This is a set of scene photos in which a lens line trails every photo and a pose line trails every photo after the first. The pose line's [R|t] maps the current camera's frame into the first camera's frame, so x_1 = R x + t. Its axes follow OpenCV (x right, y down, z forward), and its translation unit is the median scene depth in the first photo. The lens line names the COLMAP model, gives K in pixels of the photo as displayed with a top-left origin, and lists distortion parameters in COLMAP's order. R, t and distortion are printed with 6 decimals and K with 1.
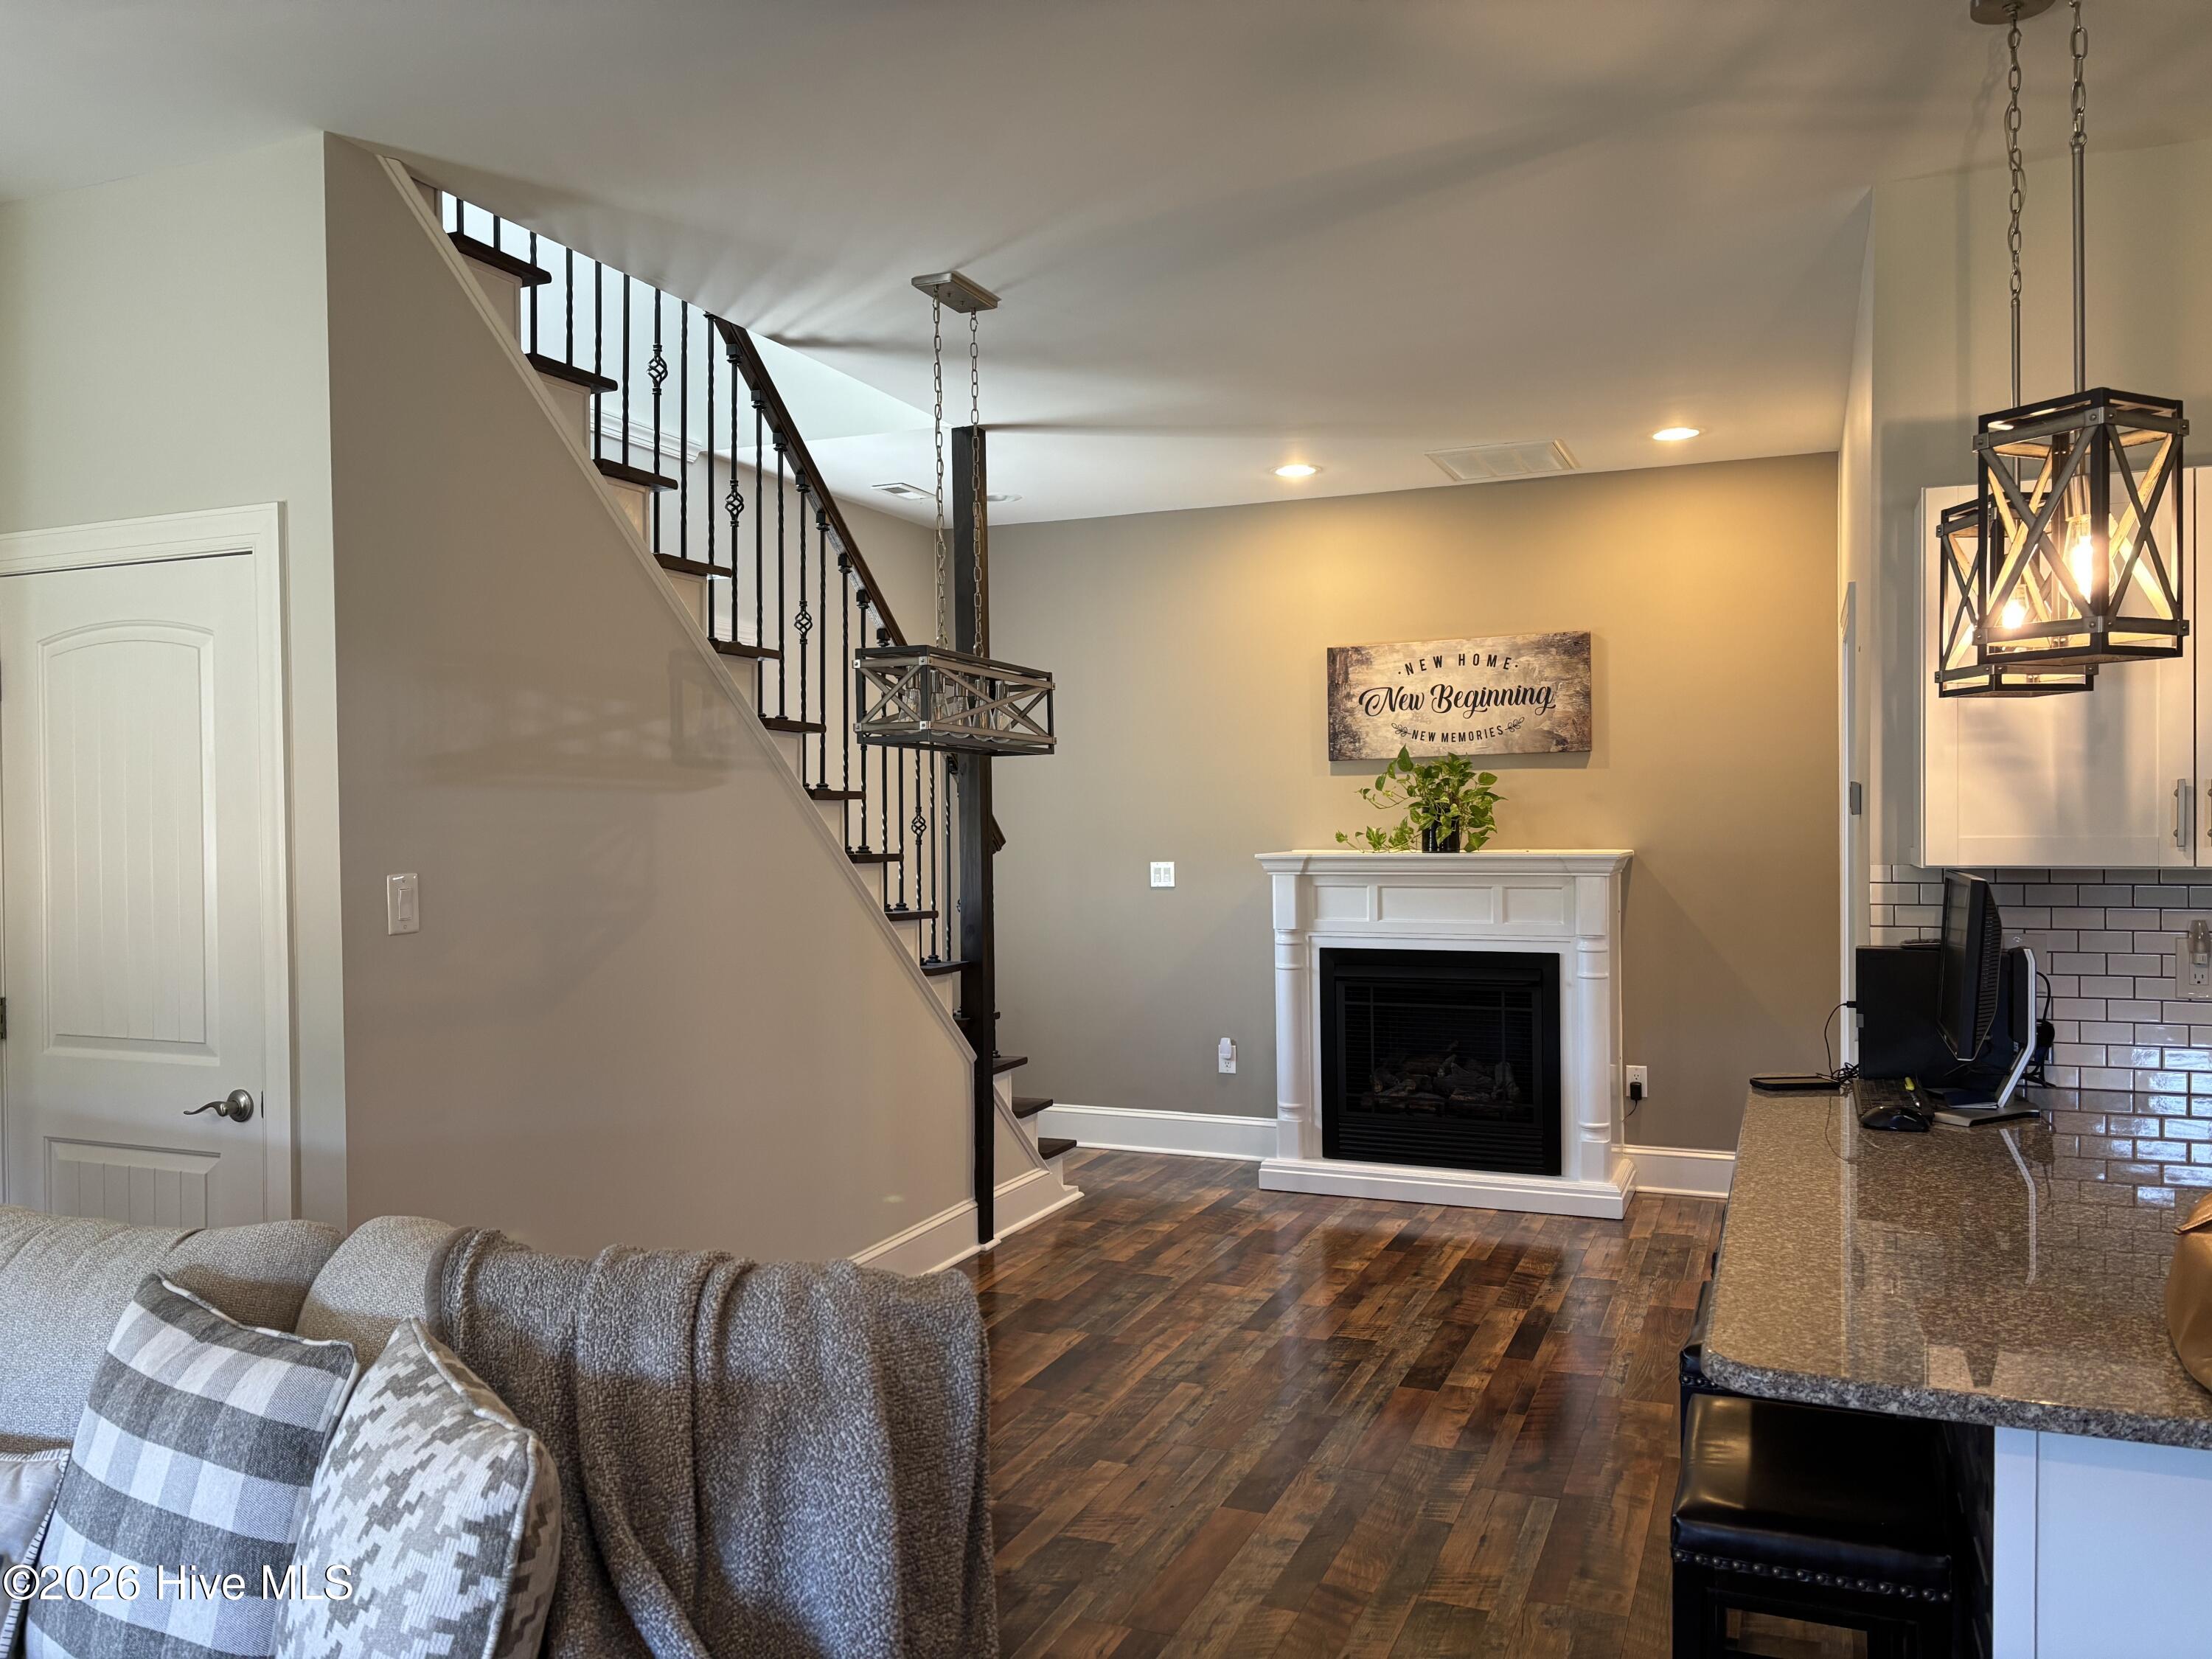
lens RADIAL K [[1683.5, 0, 1074.4], [0, 1683.5, 857.9], [0, 0, 1]] dist [0.076006, -0.087570]
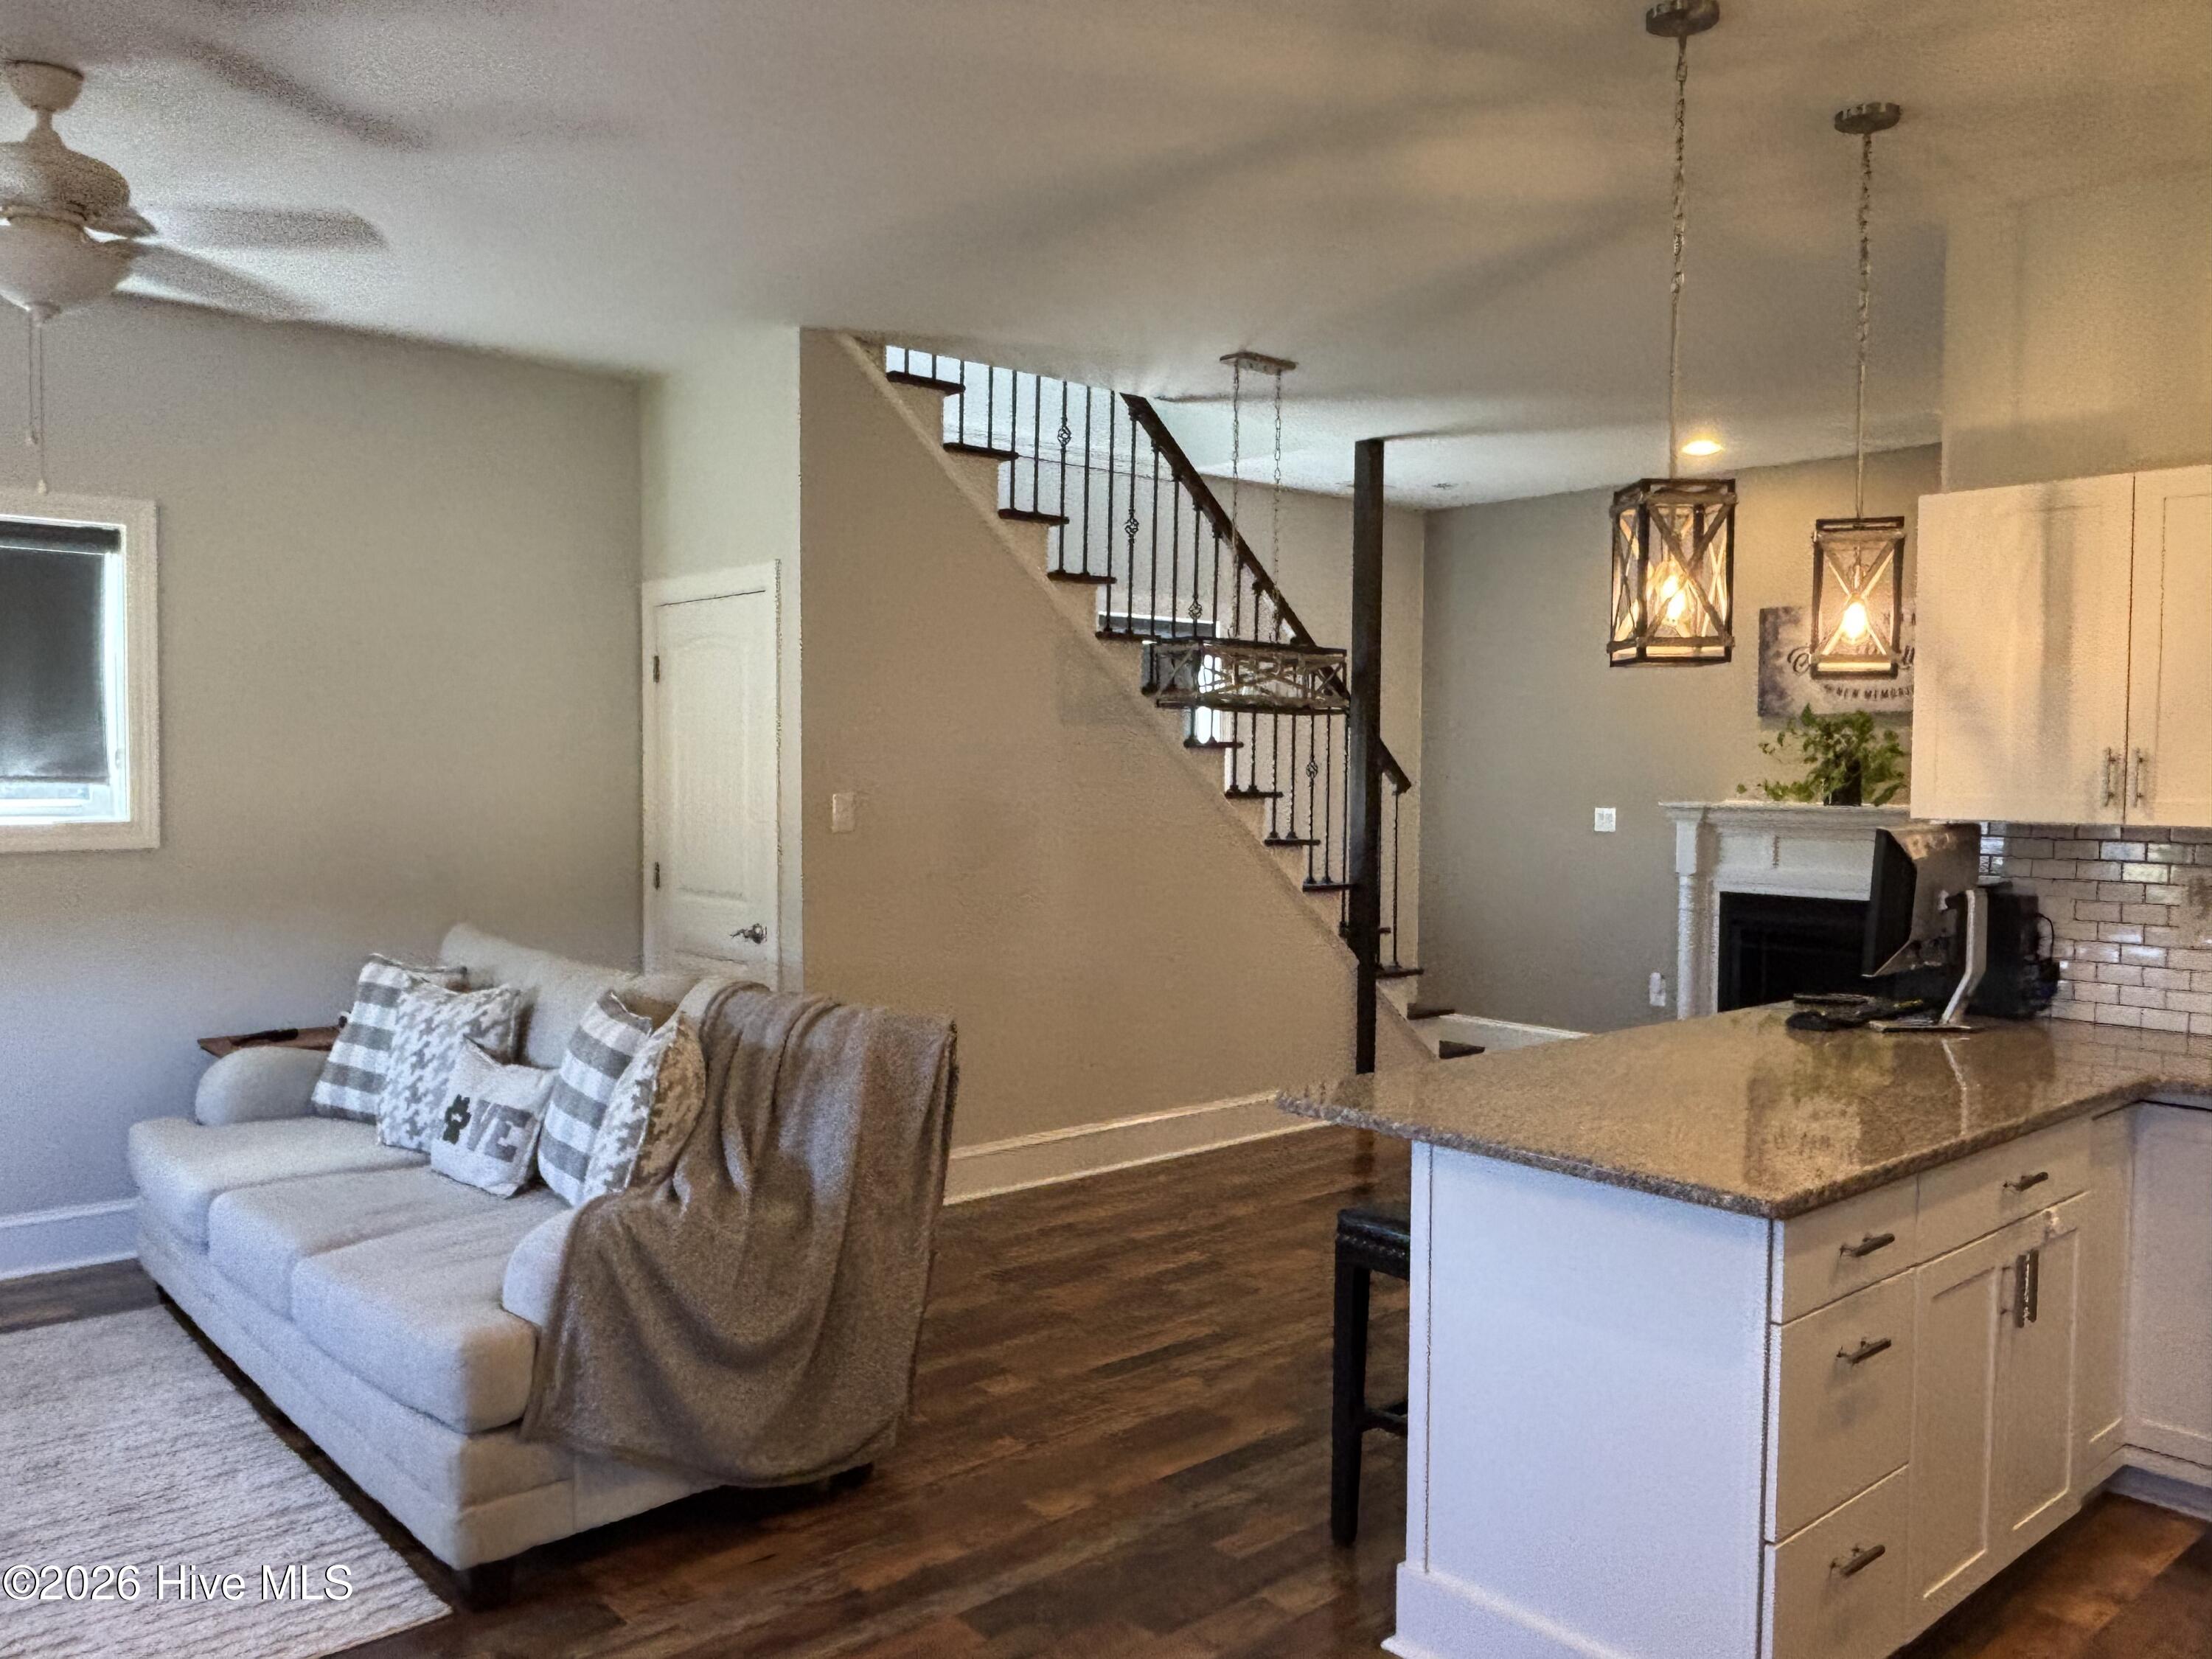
lens RADIAL K [[1683.5, 0, 1049.7], [0, 1683.5, 848.3], [0, 0, 1]] dist [0.076006, -0.087570]
pose [[0.893329, 0.039518, -0.447662, 0.251481], [-0.027499, 0.999066, 0.033319, 0.001644], [0.448561, -0.017454, 0.893582, -0.161323]]
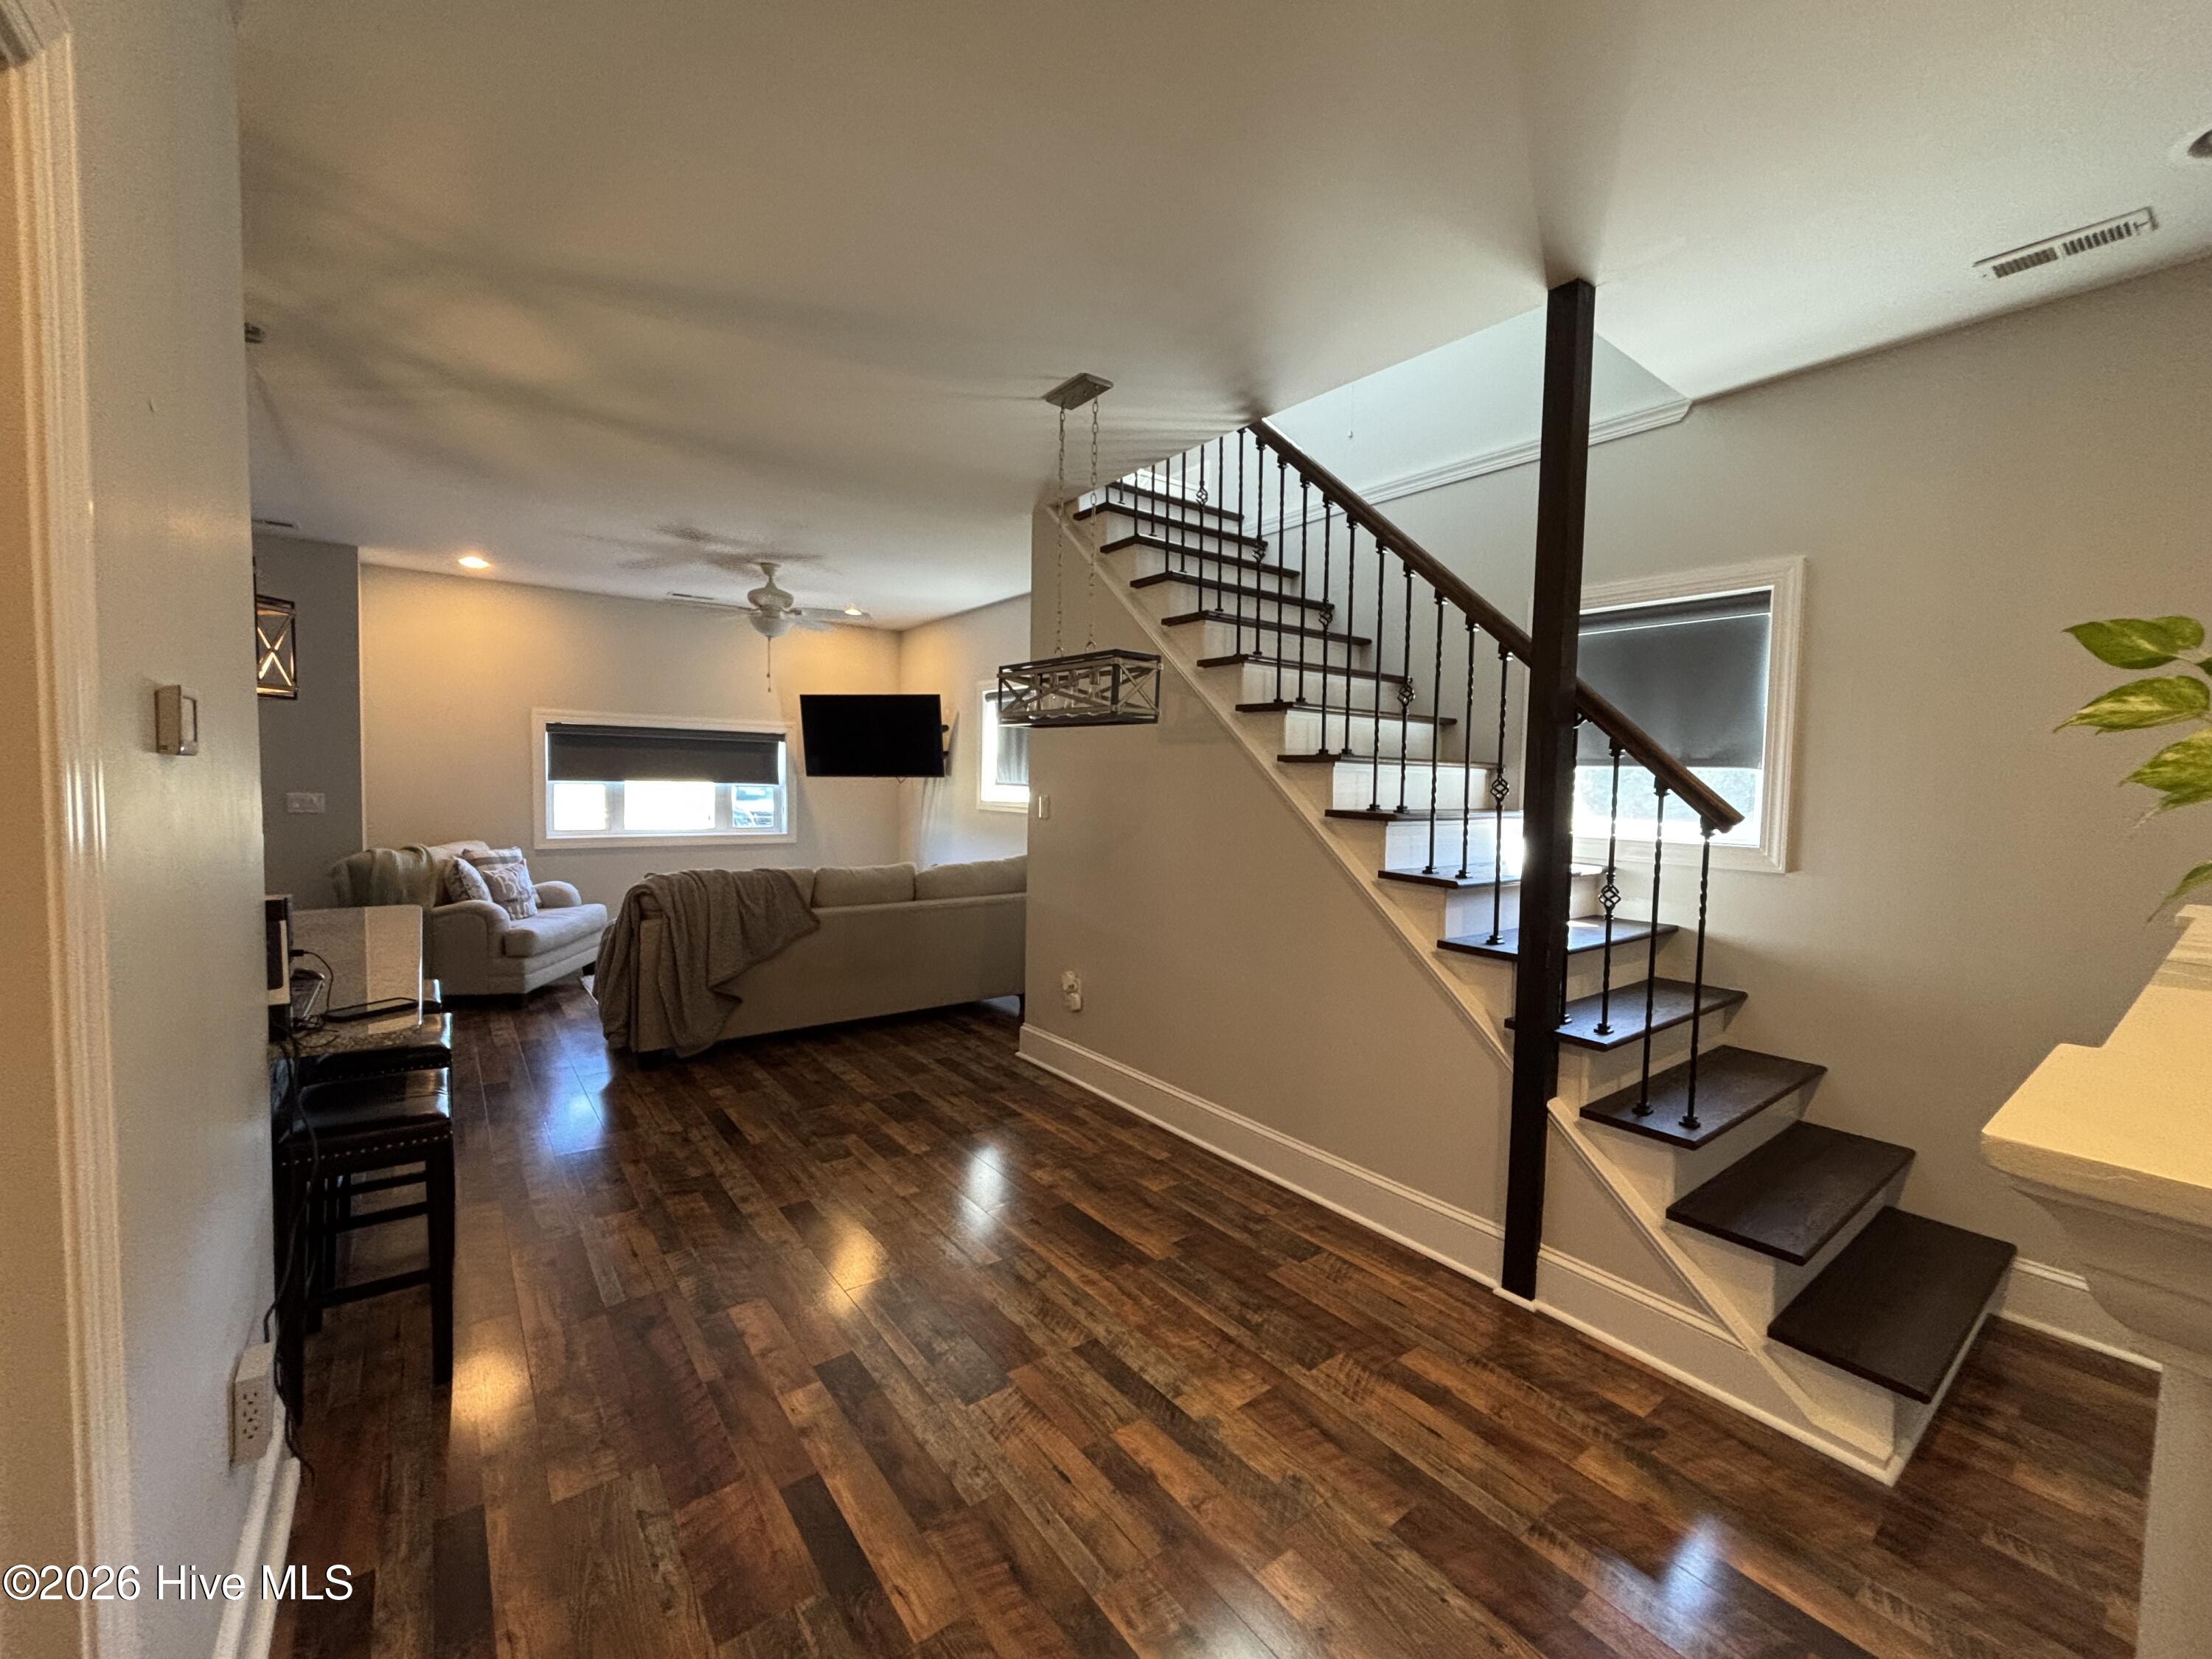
lens RADIAL K [[899.3, 0, 1112.2], [0, 899.3, 831.3], [0, 0, 1]] dist [0.002231, -0.001781]
pose [[-0.487320, 0.049748, -0.871805, 0.373677], [-0.040147, 0.996044, 0.079279, -0.023072], [0.872300, 0.073634, -0.483395, 0.914177]]
